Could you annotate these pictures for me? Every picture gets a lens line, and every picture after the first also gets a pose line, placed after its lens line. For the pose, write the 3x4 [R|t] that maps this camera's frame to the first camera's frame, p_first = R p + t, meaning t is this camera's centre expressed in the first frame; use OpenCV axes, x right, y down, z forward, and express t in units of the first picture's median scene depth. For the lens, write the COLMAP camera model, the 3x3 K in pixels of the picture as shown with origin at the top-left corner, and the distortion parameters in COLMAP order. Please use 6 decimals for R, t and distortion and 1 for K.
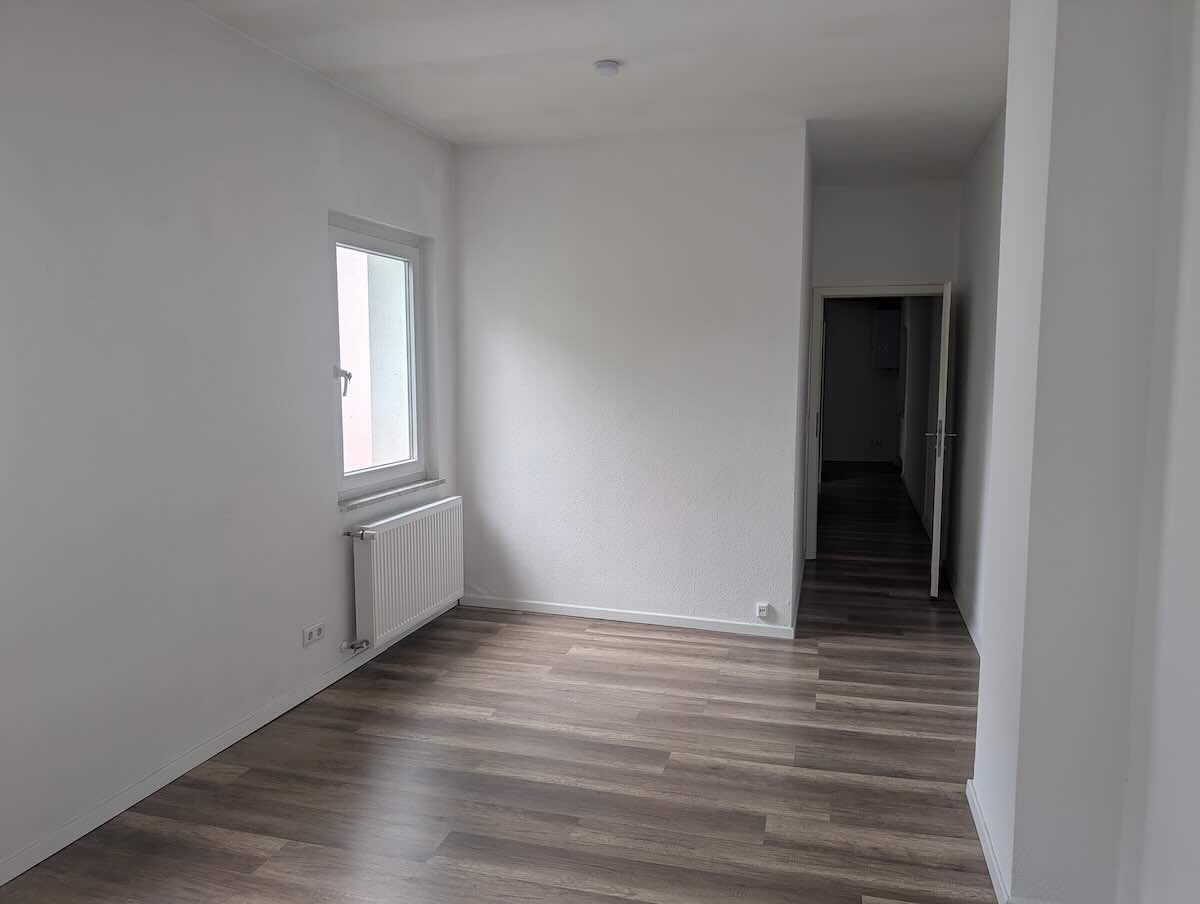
lens RADIAL K [[839.4, 0, 618.9], [0, 839.4, 449.2], [0, 0, 1]] dist [0.000695, 0.000947]
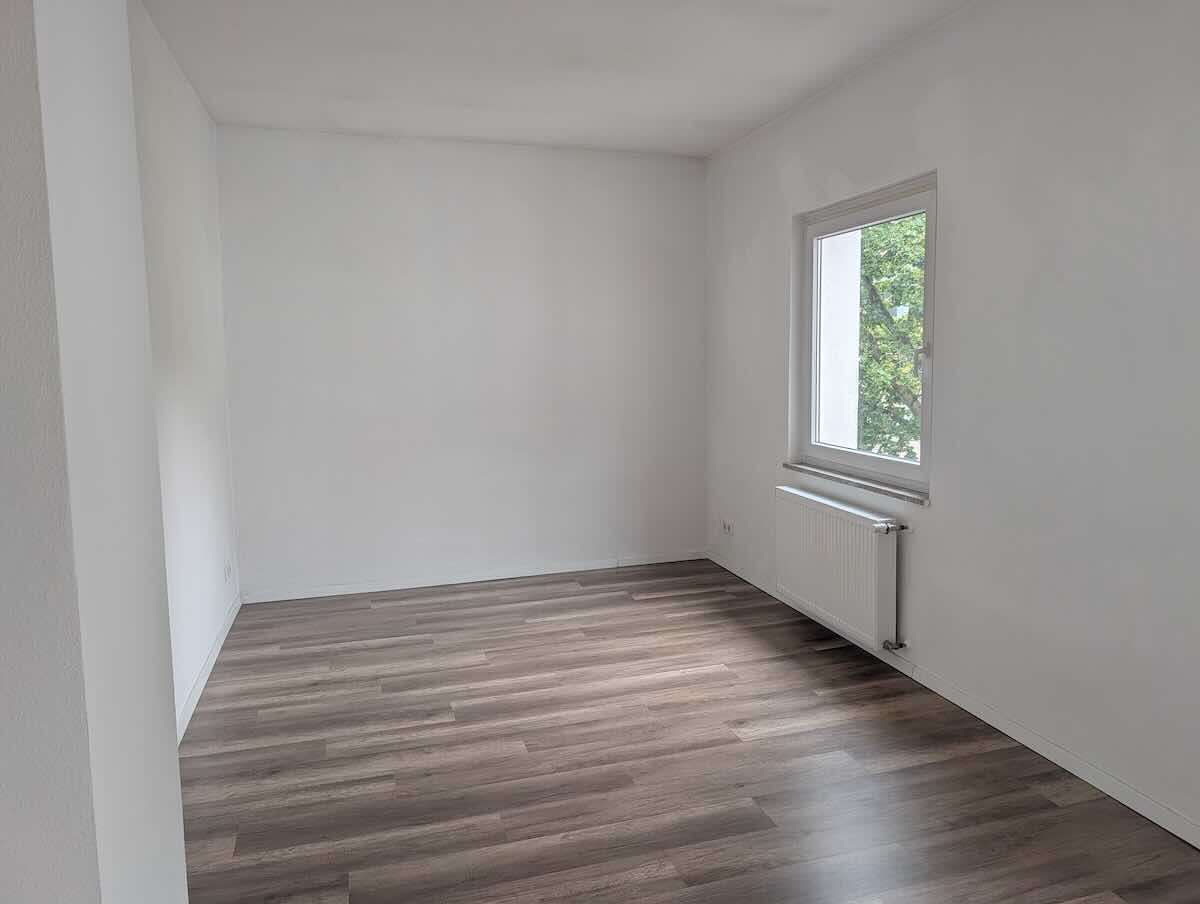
lens RADIAL K [[839.4, 0, 618.9], [0, 839.4, 449.2], [0, 0, 1]] dist [0.000695, 0.000947]
pose [[-0.841634, 0.075894, -0.534689, 0.439651], [-0.040604, 0.978381, 0.202784, -0.159480], [0.538520, 0.192381, -0.820357, 1.617321]]
